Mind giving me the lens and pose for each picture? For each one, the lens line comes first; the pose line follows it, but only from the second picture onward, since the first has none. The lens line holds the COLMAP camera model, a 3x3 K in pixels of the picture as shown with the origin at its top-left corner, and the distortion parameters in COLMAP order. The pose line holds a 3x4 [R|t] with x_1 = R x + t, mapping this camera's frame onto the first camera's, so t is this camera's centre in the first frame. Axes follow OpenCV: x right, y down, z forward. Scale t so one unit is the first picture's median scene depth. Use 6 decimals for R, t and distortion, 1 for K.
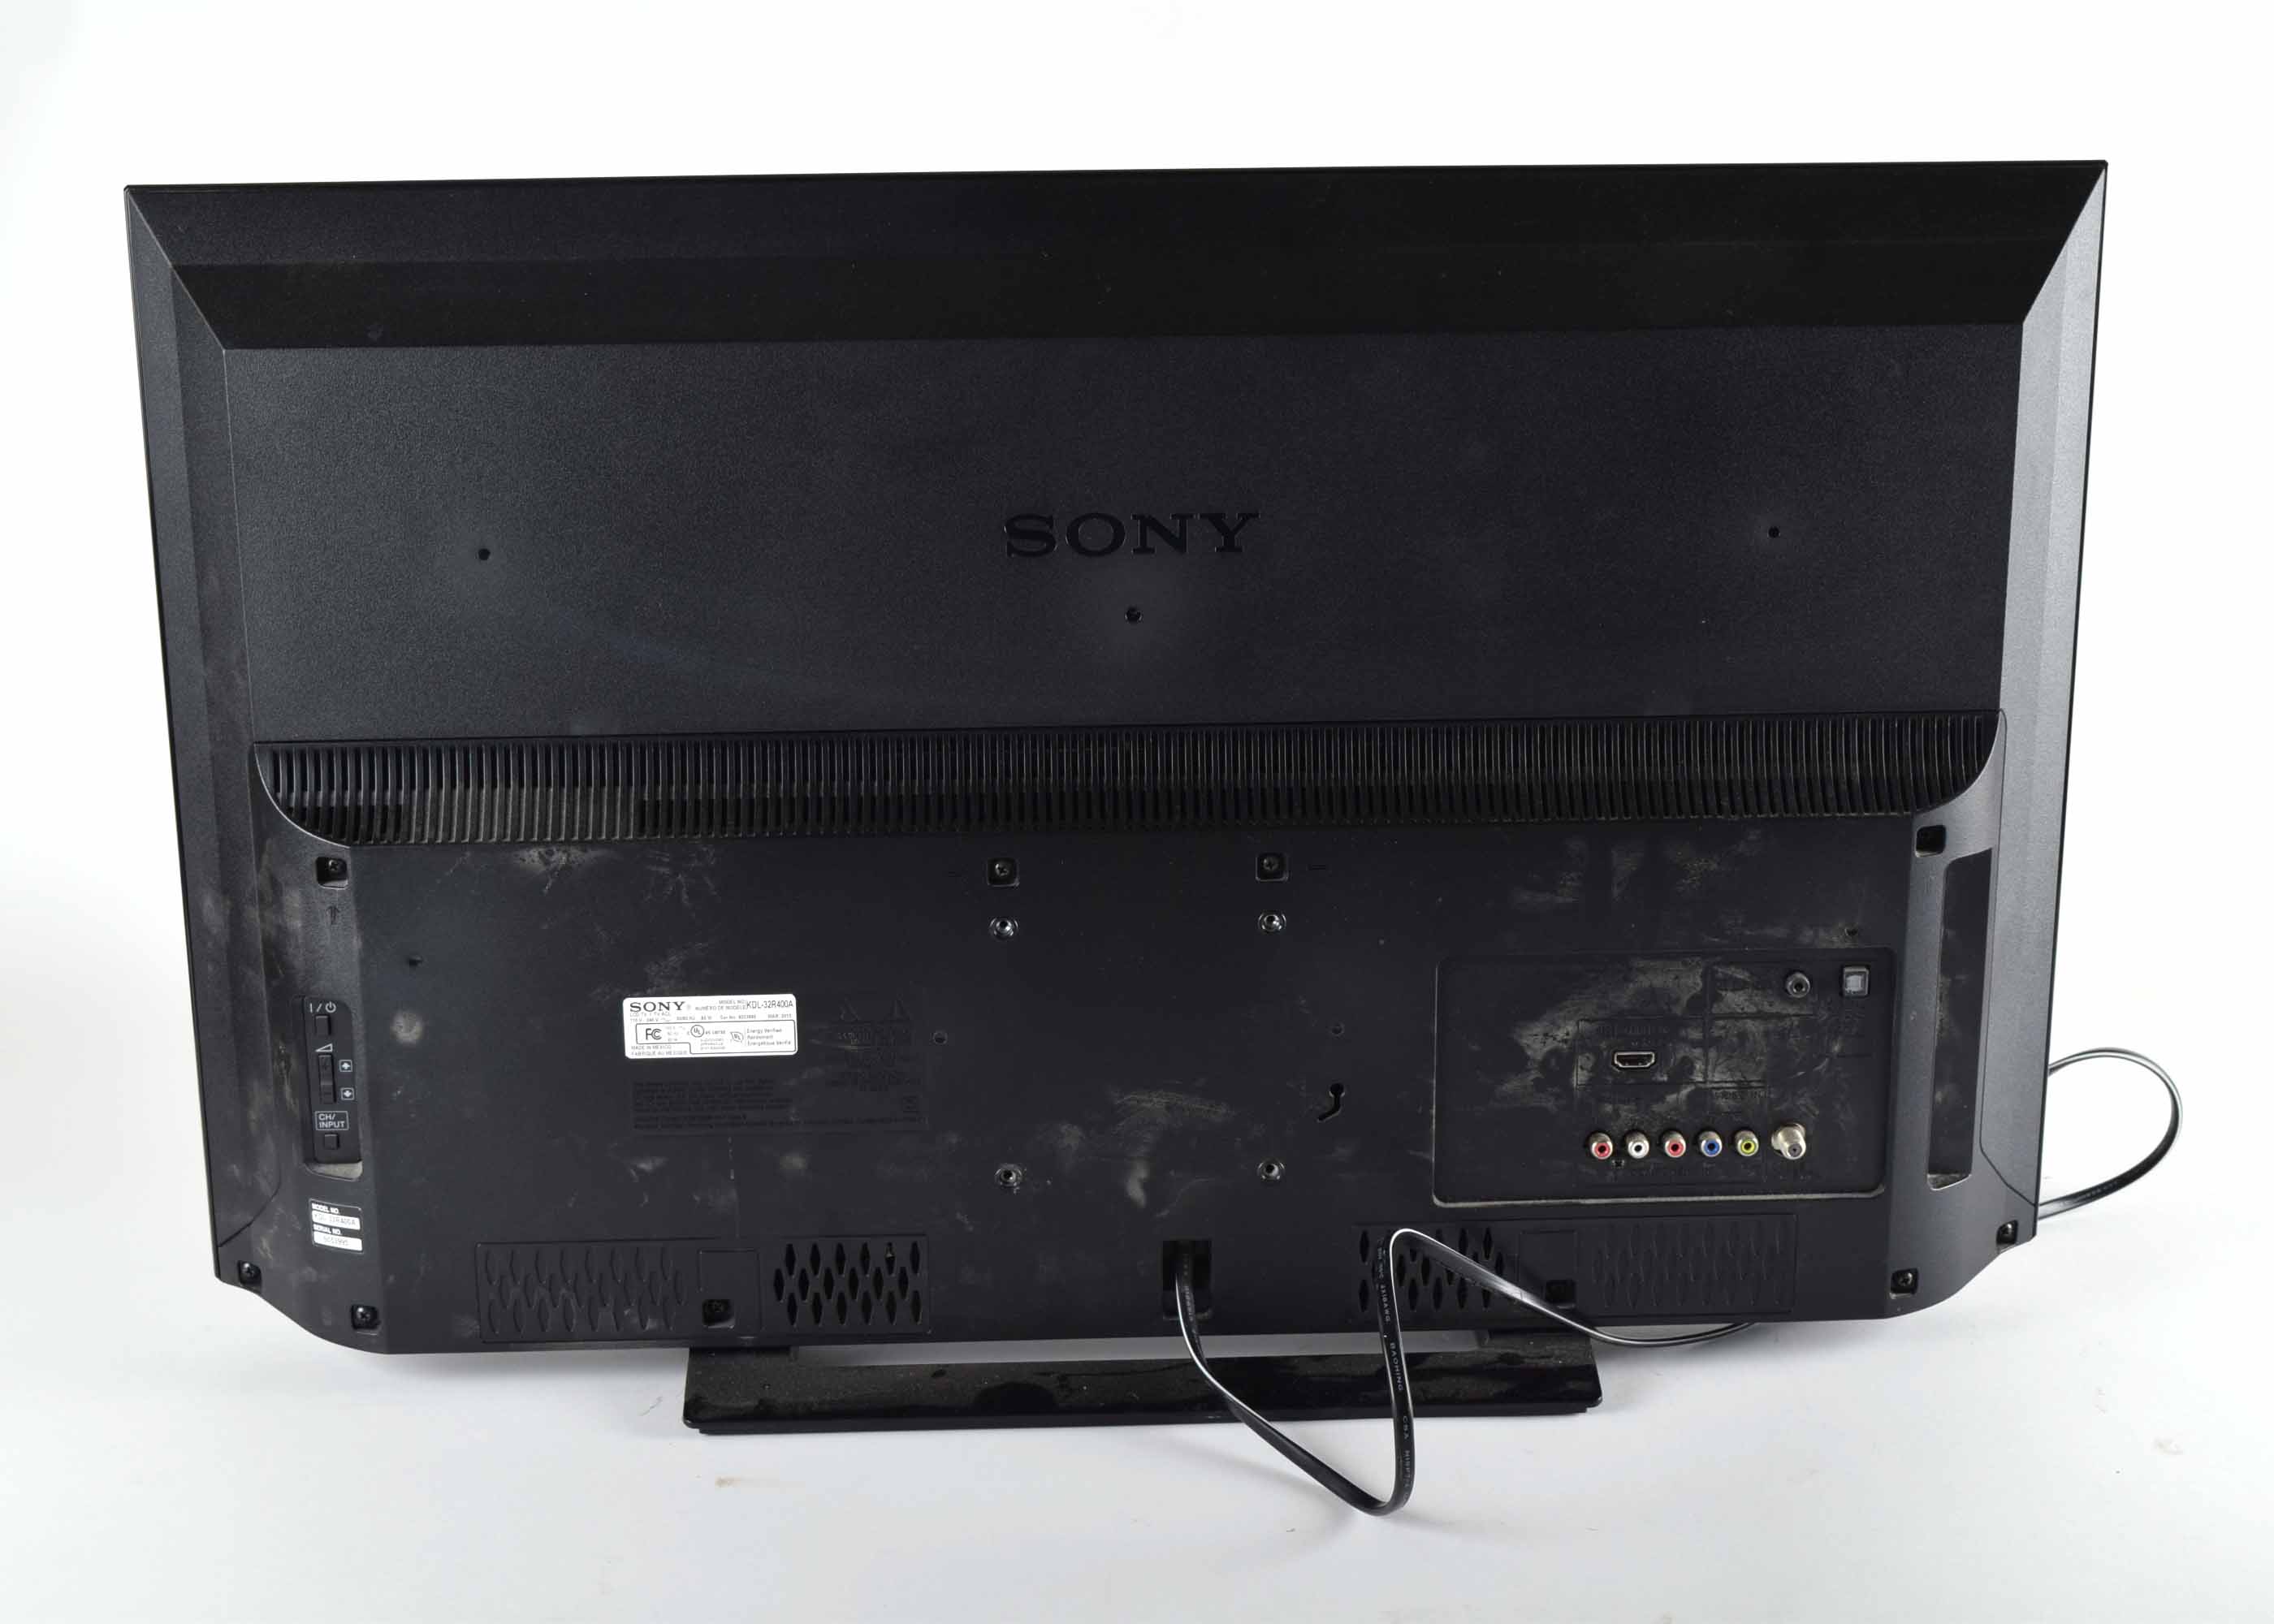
lens RADIAL K [[3945.0, 0, 1136.7], [0, 3945.0, 811.8], [0, 0, 1]] dist [-0.003742, 0.000000]
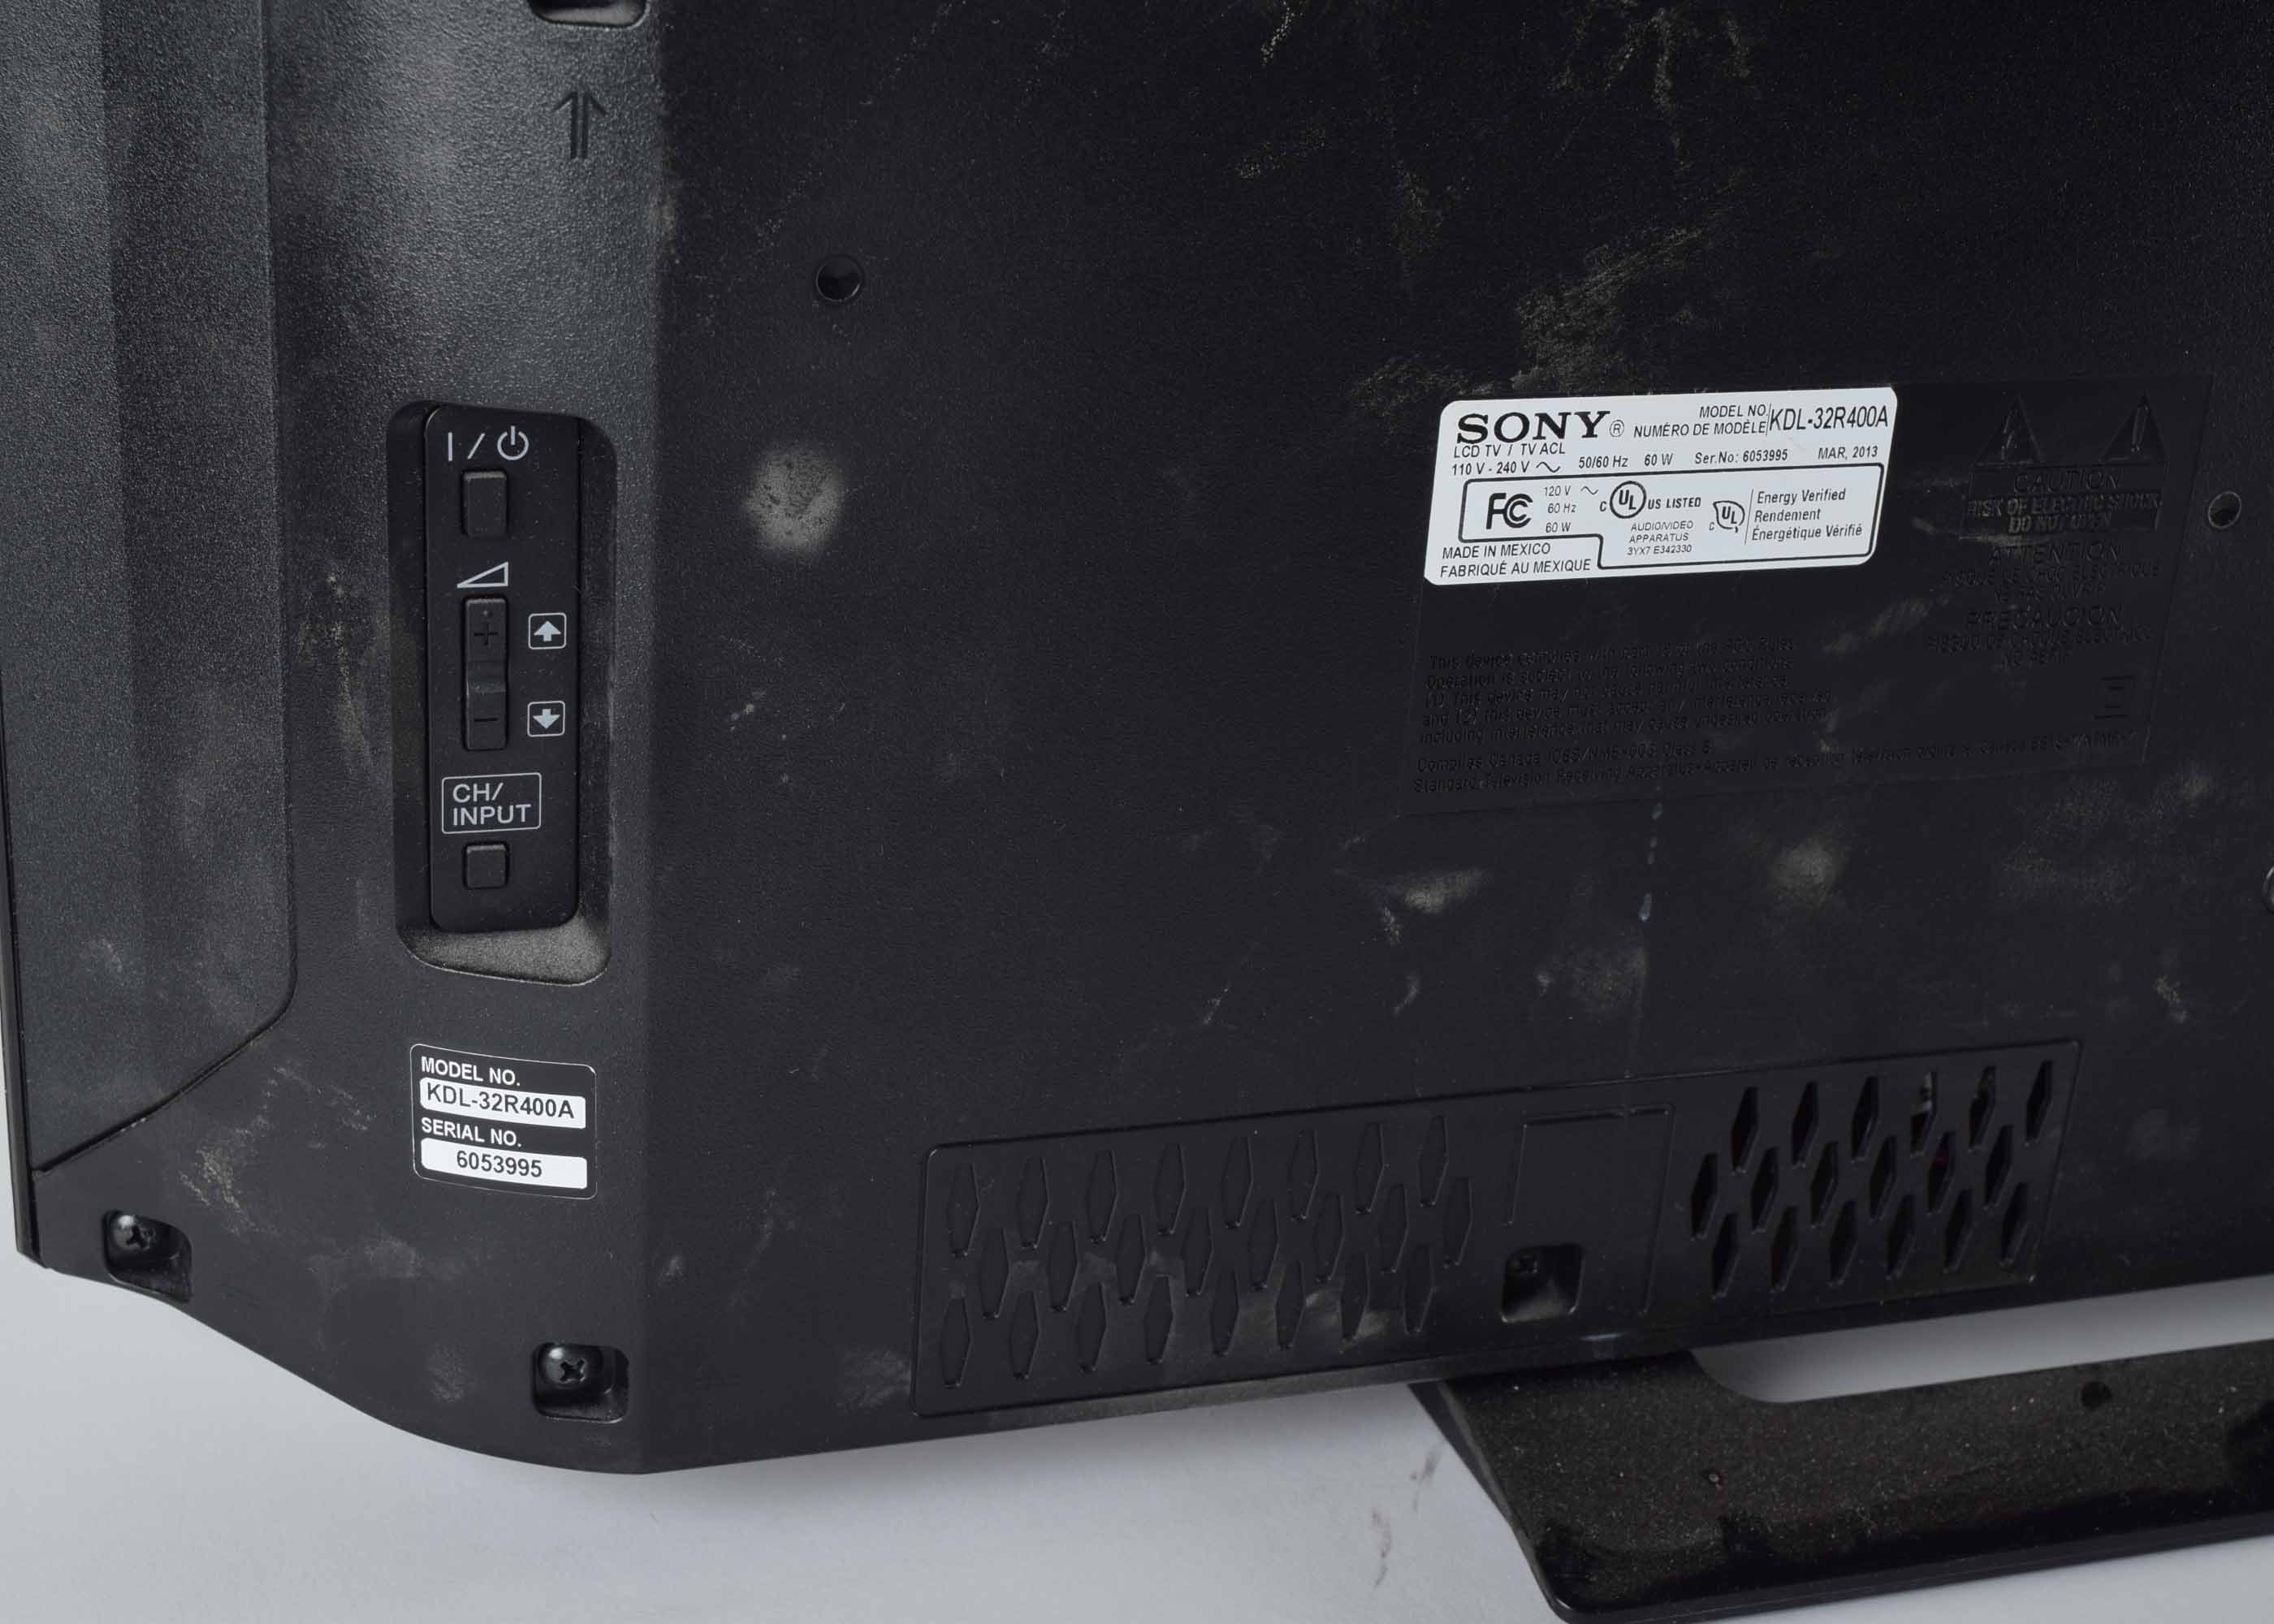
lens RADIAL K [[3486.4, 0, 1137.4], [0, 3486.4, 811.6], [0, 0, 1]] dist [-0.023780, 0.000000]
pose [[0.958913, -0.040832, 0.280747, -0.233968], [0.008447, 0.993259, 0.115610, 0.046724], [-0.283575, -0.108489, 0.952793, 0.716236]]
